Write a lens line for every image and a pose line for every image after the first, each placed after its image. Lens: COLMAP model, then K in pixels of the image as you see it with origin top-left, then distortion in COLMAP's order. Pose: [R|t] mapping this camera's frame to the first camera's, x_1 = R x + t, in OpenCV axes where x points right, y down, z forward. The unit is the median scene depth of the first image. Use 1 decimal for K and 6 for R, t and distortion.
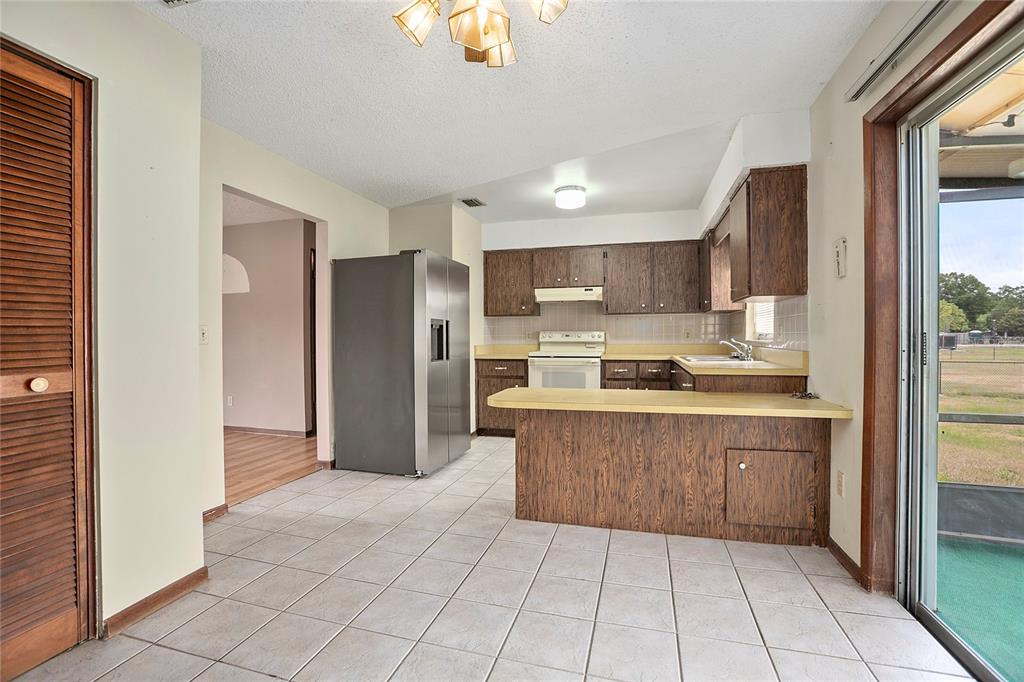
lens RADIAL K [[470.8, 0, 509.7], [0, 470.8, 339.5], [0, 0, 1]] dist [-0.051018, 0.001334]
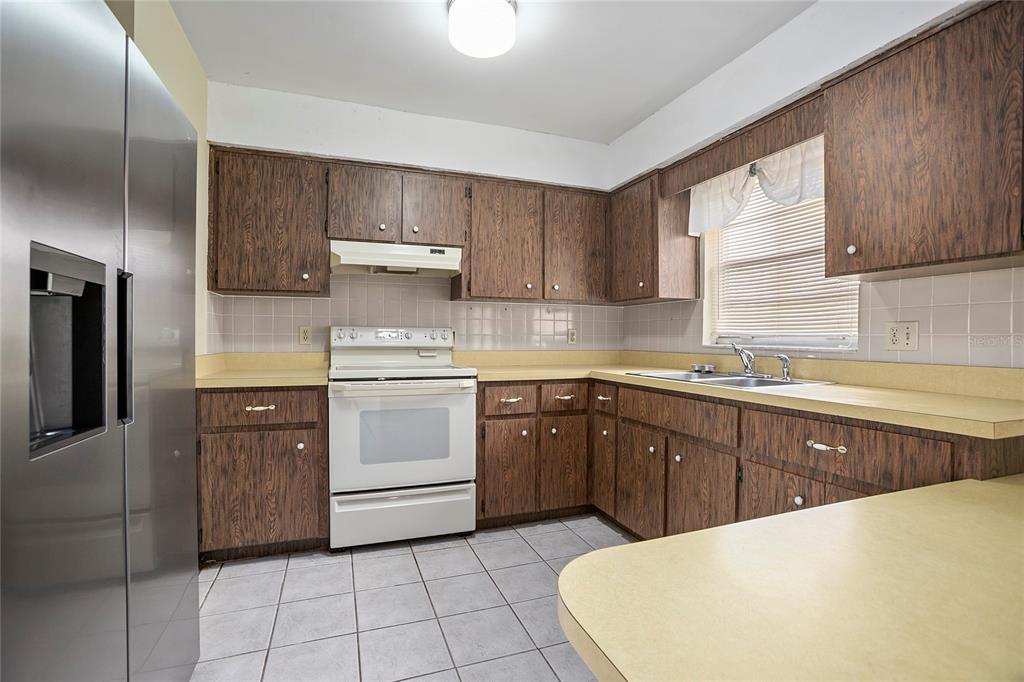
lens RADIAL K [[470.8, 0, 508.0], [0, 470.8, 339.3], [0, 0, 1]] dist [-0.051018, 0.001334]
pose [[0.818254, 0.007211, 0.574811, -0.078122], [-0.006271, 0.999974, -0.003617, -0.002833], [-0.574822, -0.000645, 0.818278, 0.514335]]
